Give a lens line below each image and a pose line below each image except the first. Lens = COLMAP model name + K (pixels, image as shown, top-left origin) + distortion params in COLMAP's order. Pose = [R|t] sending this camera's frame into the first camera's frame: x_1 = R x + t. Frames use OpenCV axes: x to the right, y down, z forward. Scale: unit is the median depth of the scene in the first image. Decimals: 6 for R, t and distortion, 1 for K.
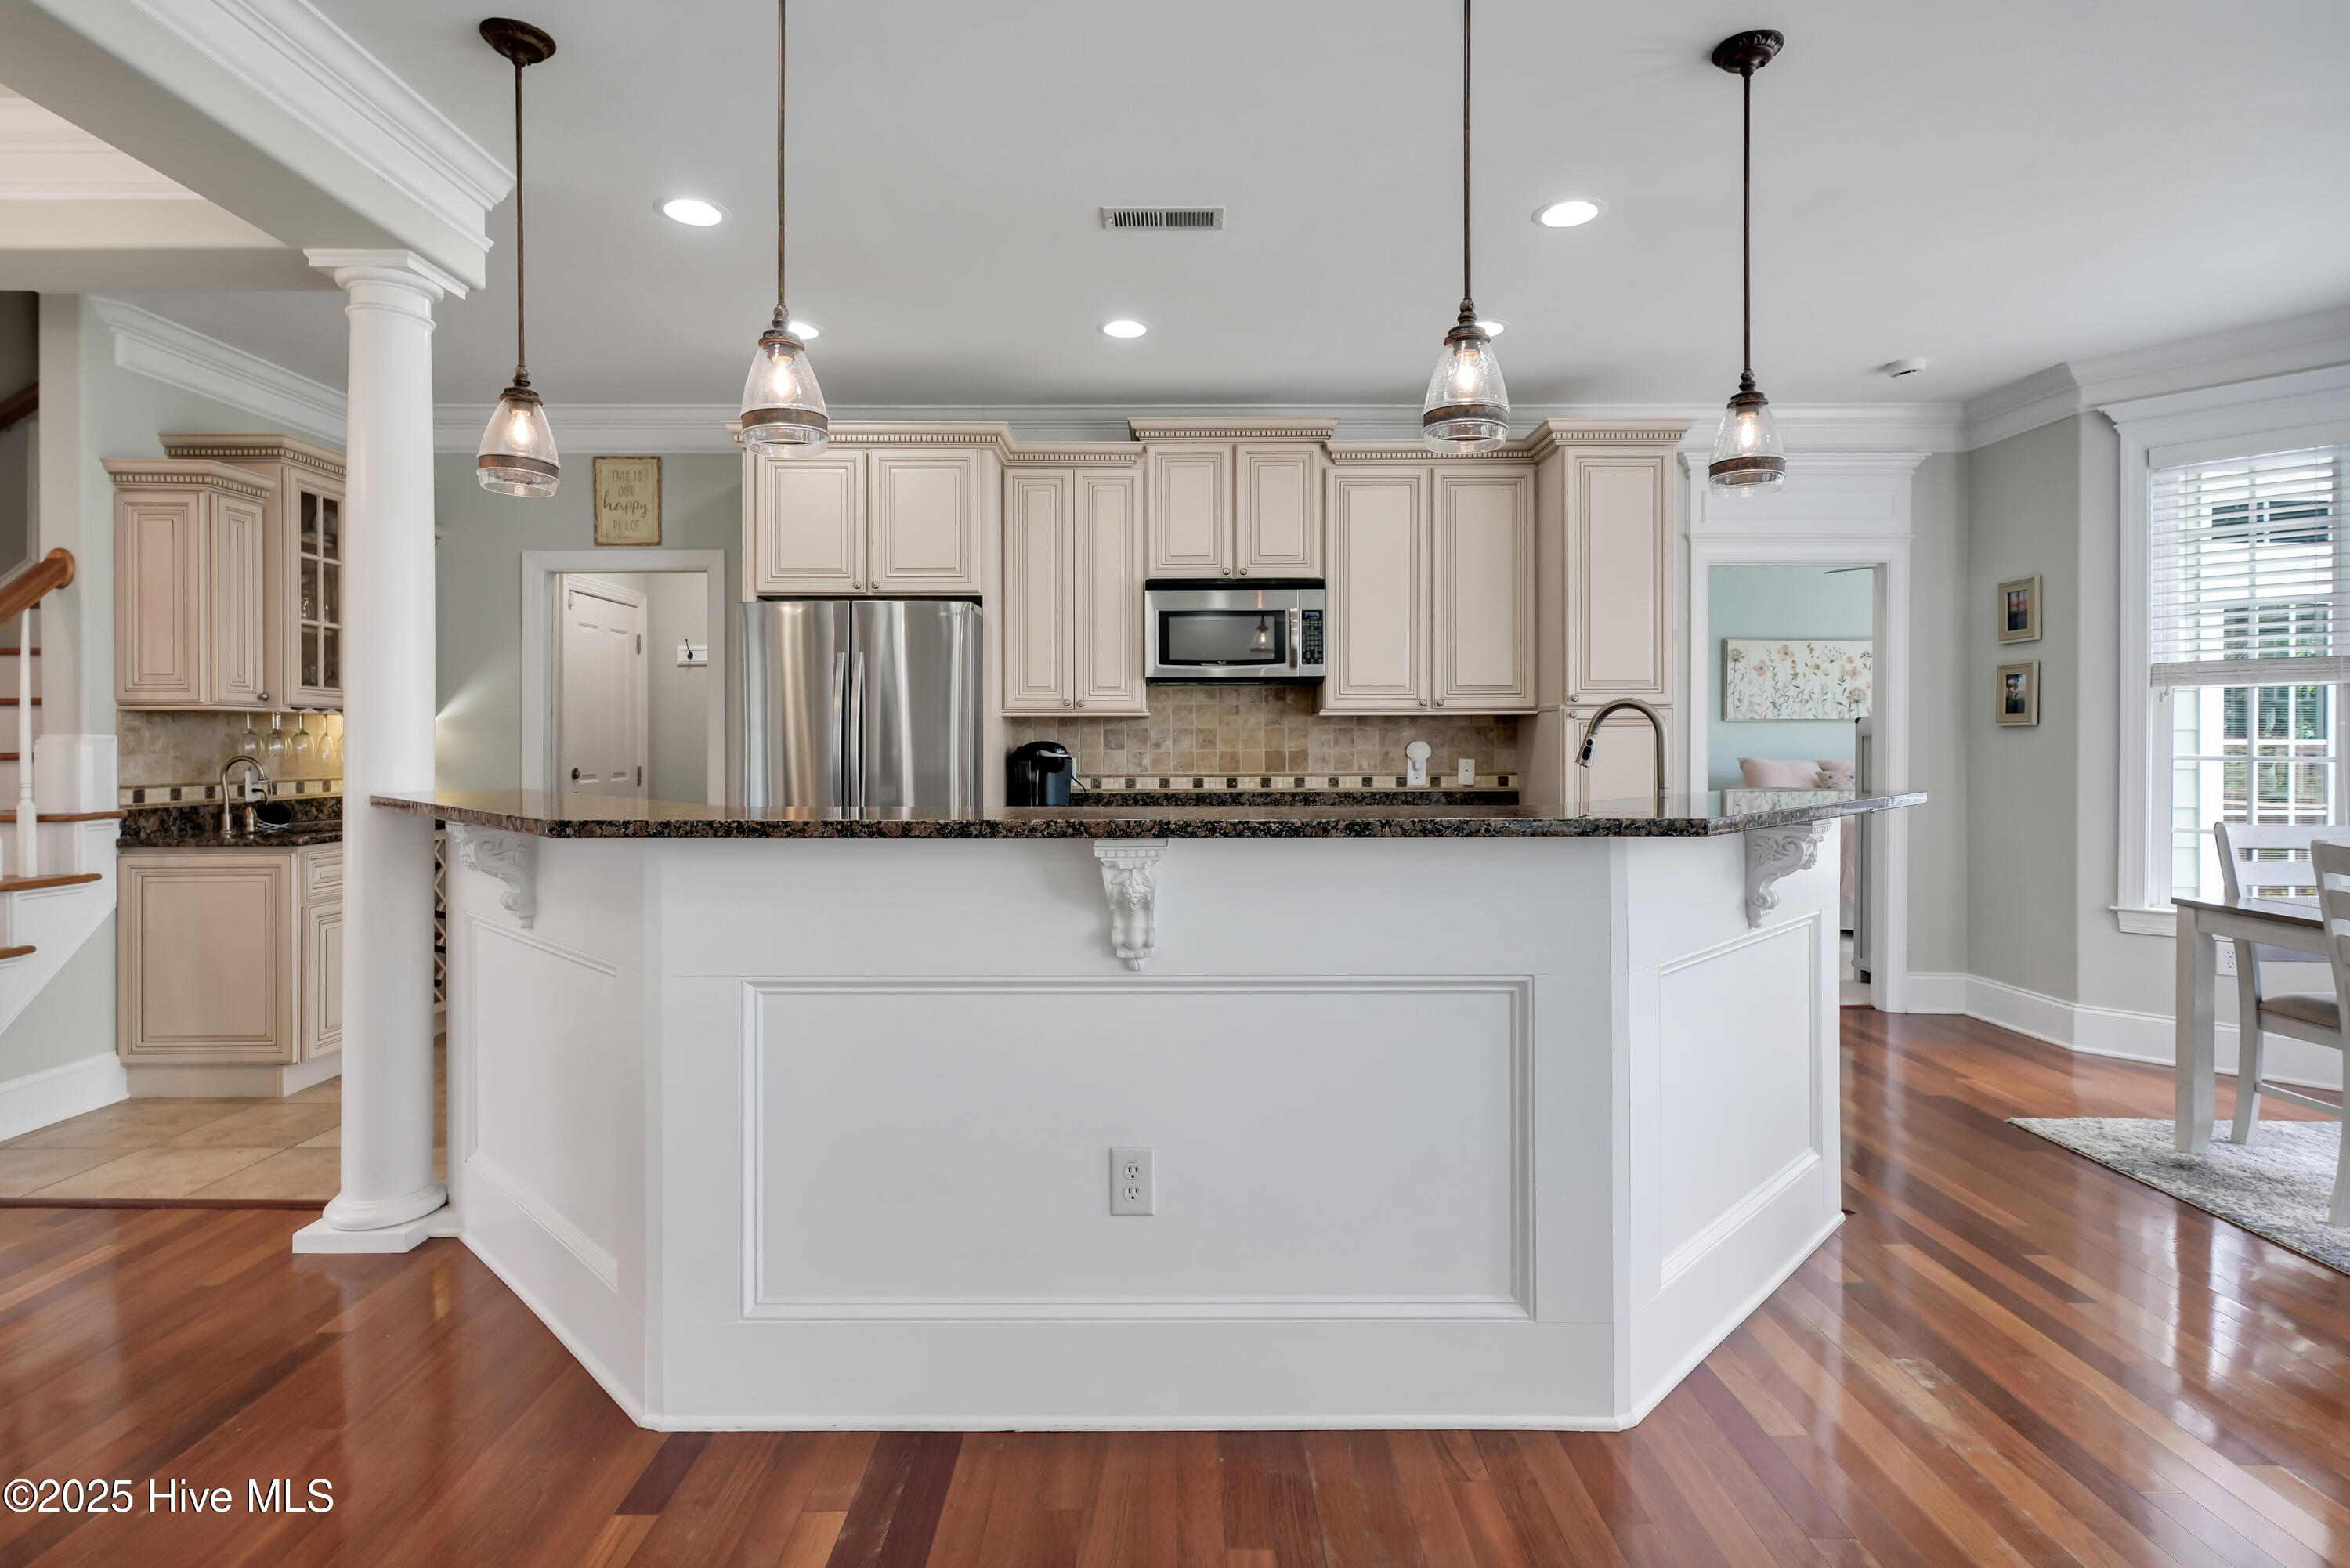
lens RADIAL K [[1174.5, 0, 1170.9], [0, 1174.5, 748.0], [0, 0, 1]] dist [0.002583, 0.000843]
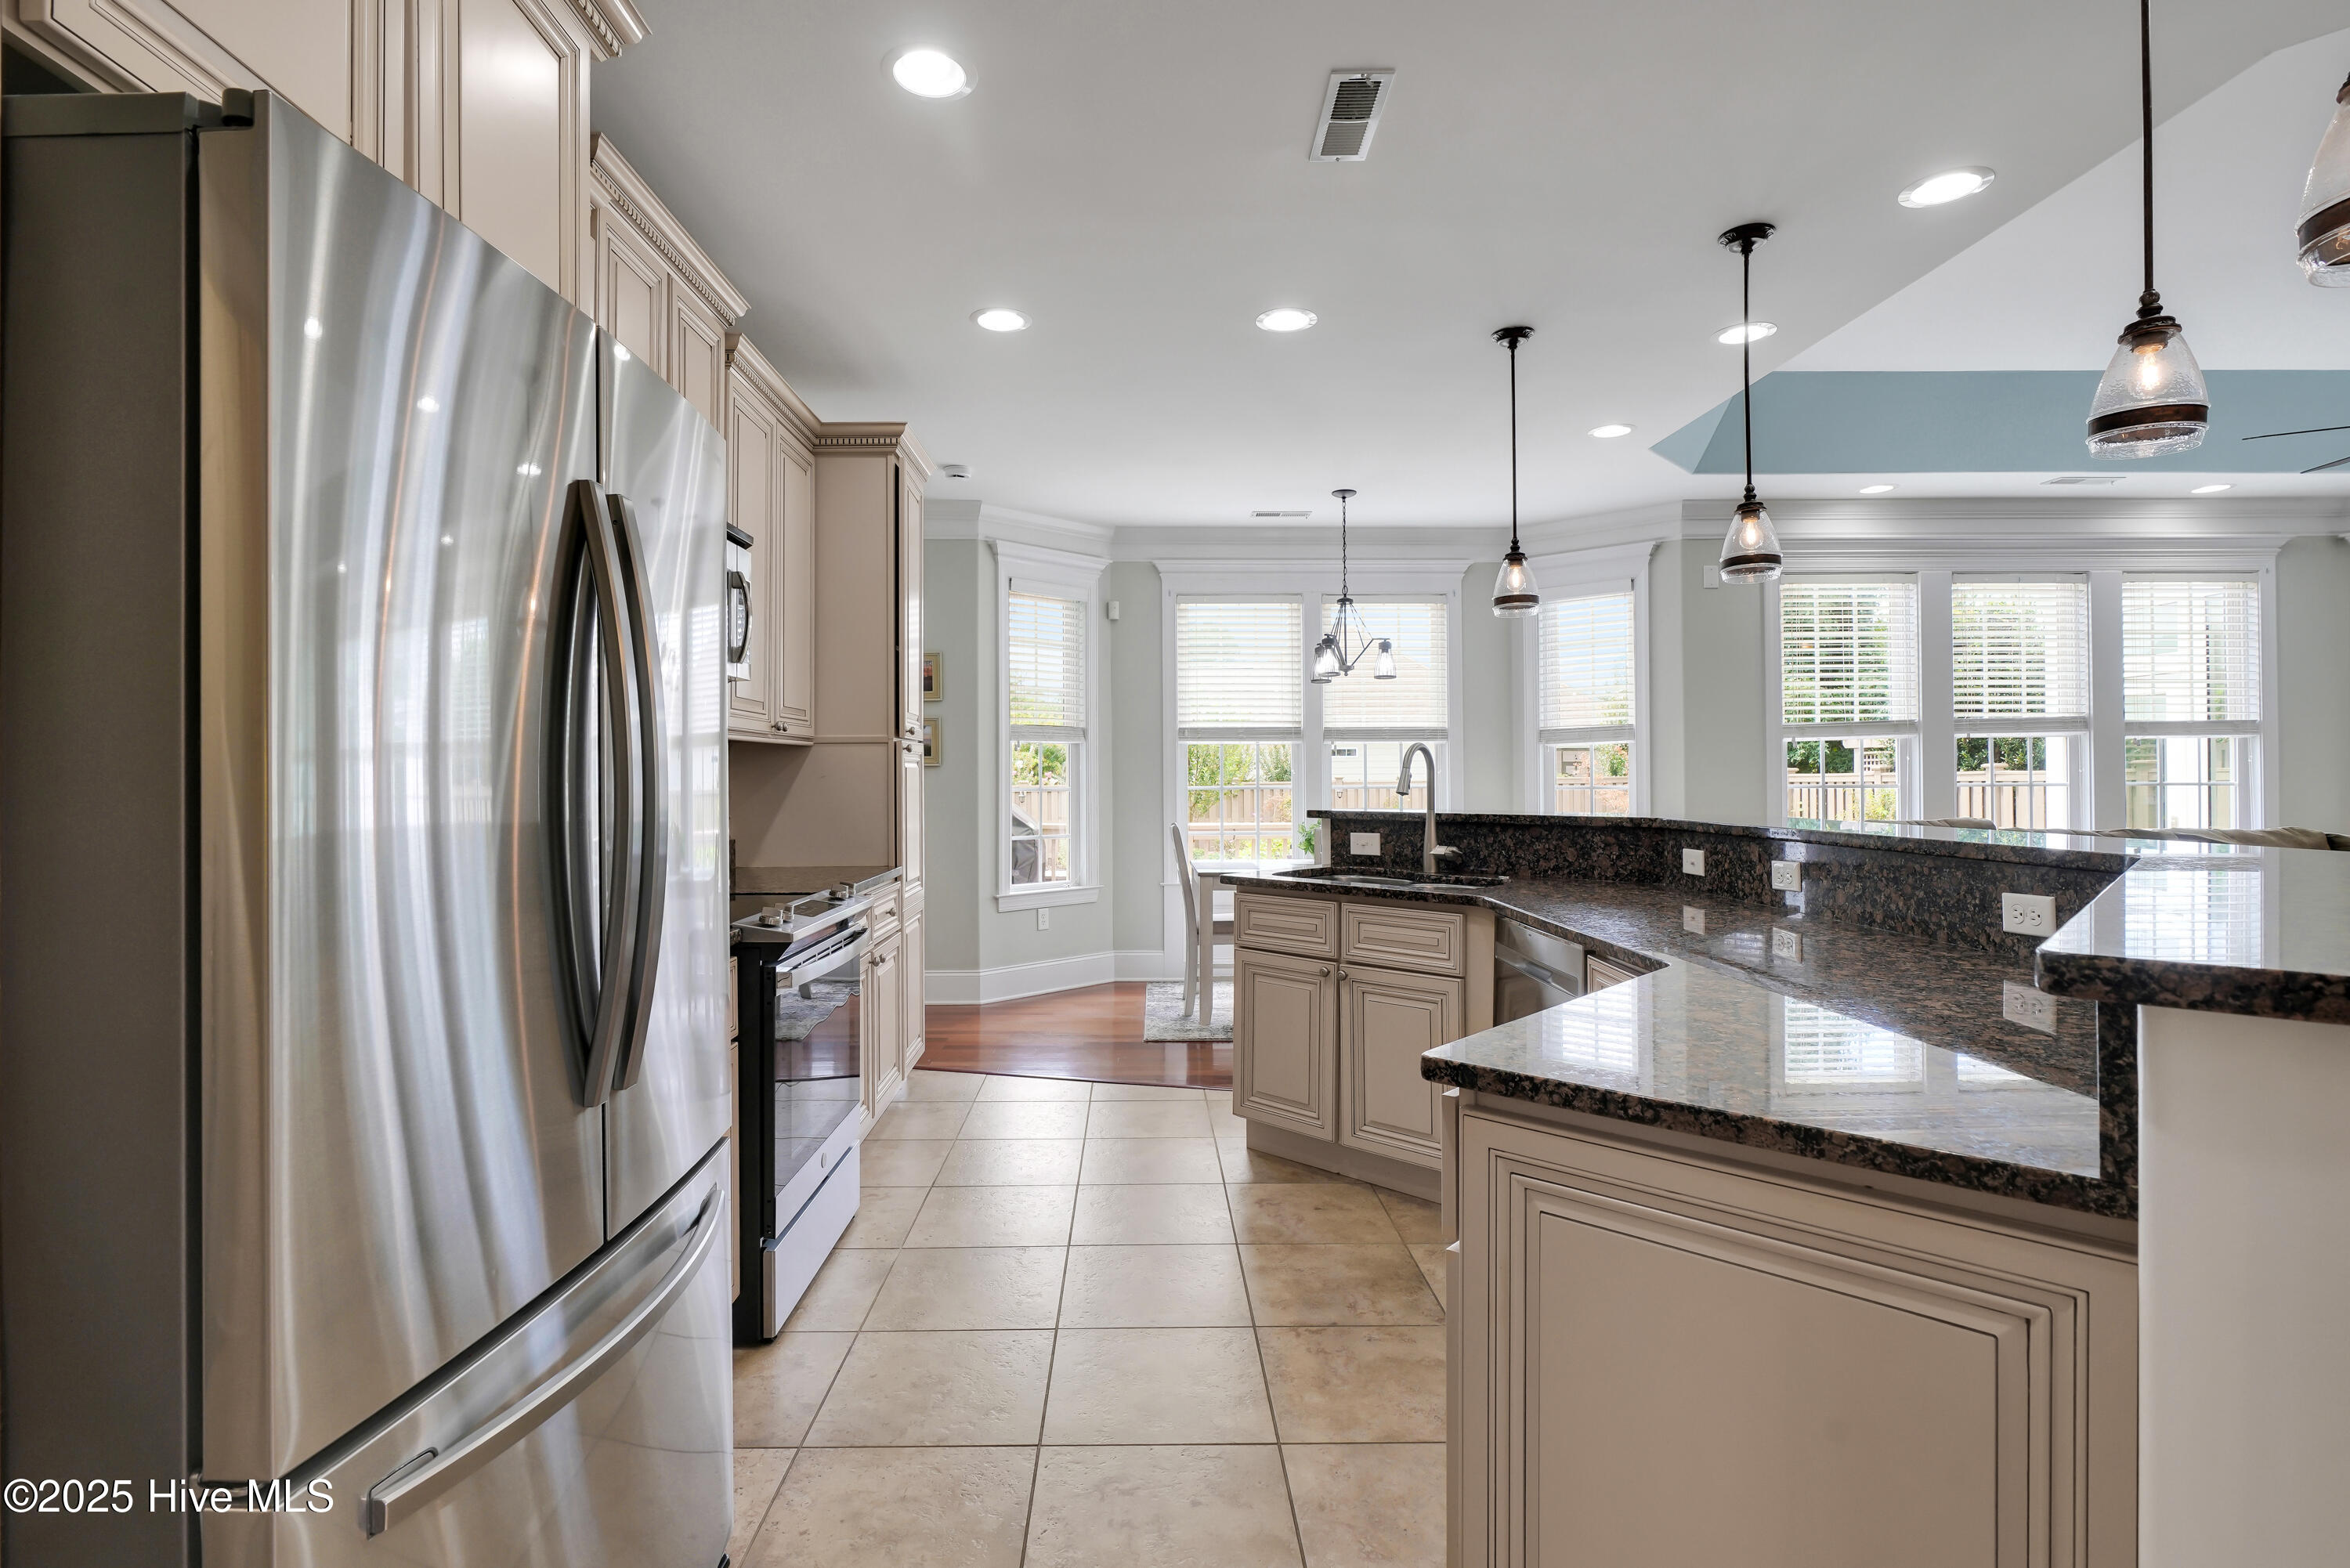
lens RADIAL K [[1116.2, 0, 1141.5], [0, 1116.2, 771.1], [0, 0, 1]] dist [-0.026930, 0.000324]
pose [[0.001435, 0.006749, 0.999976, -0.498044], [0.009397, 0.999933, -0.006762, -0.002927], [-0.999955, 0.009406, 0.001372, 0.763821]]
